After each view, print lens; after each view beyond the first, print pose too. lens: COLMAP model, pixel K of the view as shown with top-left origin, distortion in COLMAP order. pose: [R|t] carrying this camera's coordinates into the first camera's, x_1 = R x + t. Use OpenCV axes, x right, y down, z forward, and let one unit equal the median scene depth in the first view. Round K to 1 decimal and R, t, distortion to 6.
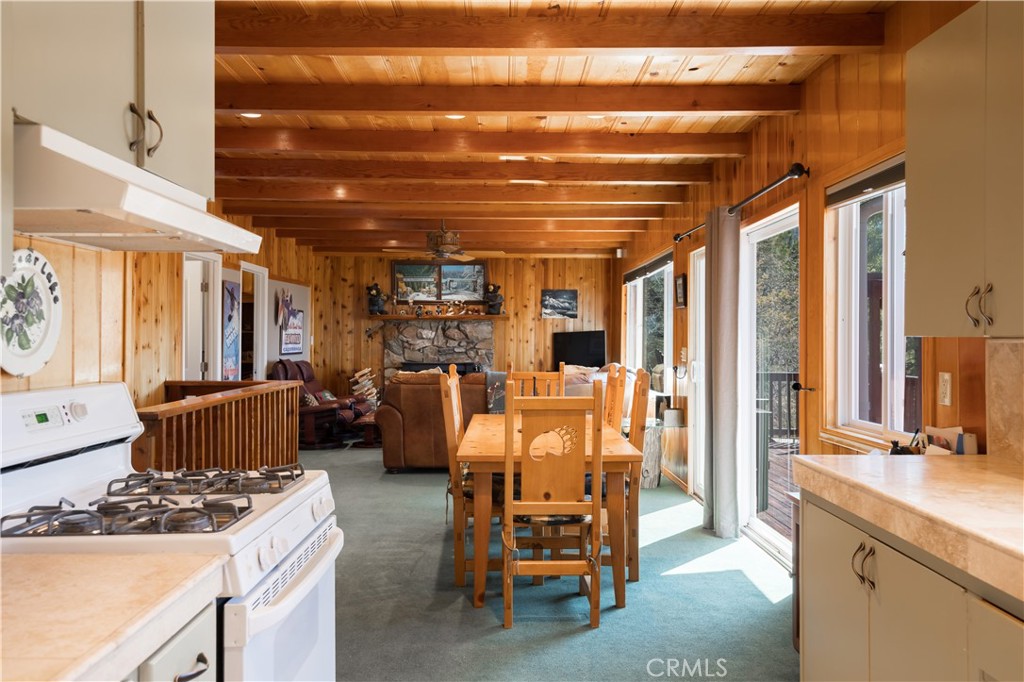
lens RADIAL K [[828.2, 0, 506.7], [0, 828.2, 333.8], [0, 0, 1]] dist [0.039897, -0.011360]
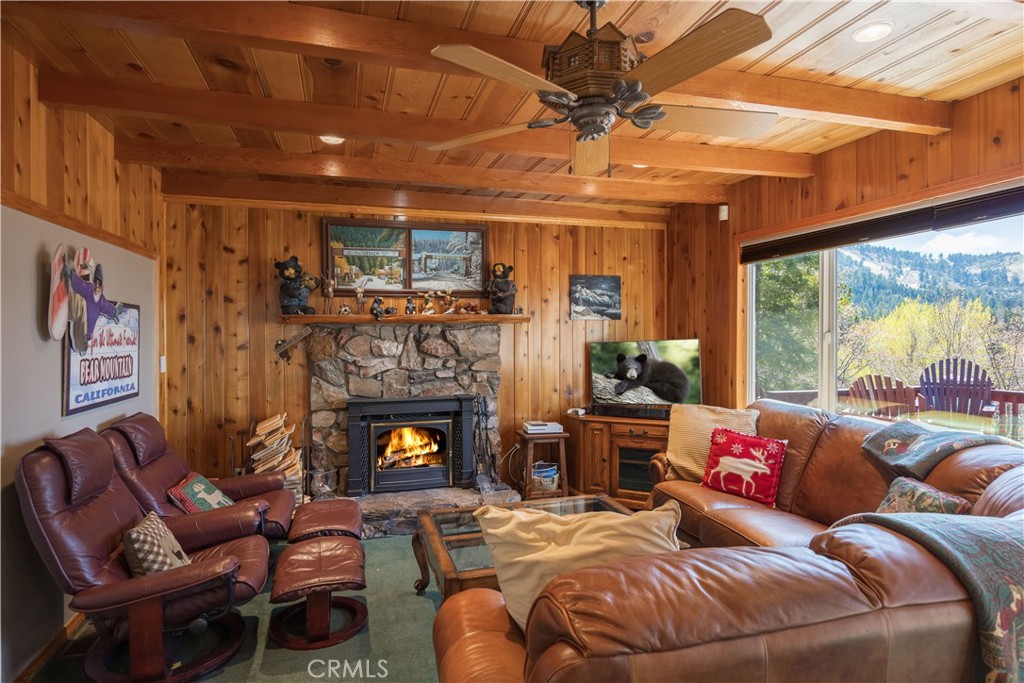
lens RADIAL K [[597.9, 0, 517.1], [0, 597.9, 338.2], [0, 0, 1]] dist [0.006687, 0.000055]
pose [[0.959688, -0.012046, 0.280810, -0.152460], [0.009760, 0.999907, 0.009537, -0.011568], [-0.280899, -0.006412, 0.959716, 0.694246]]
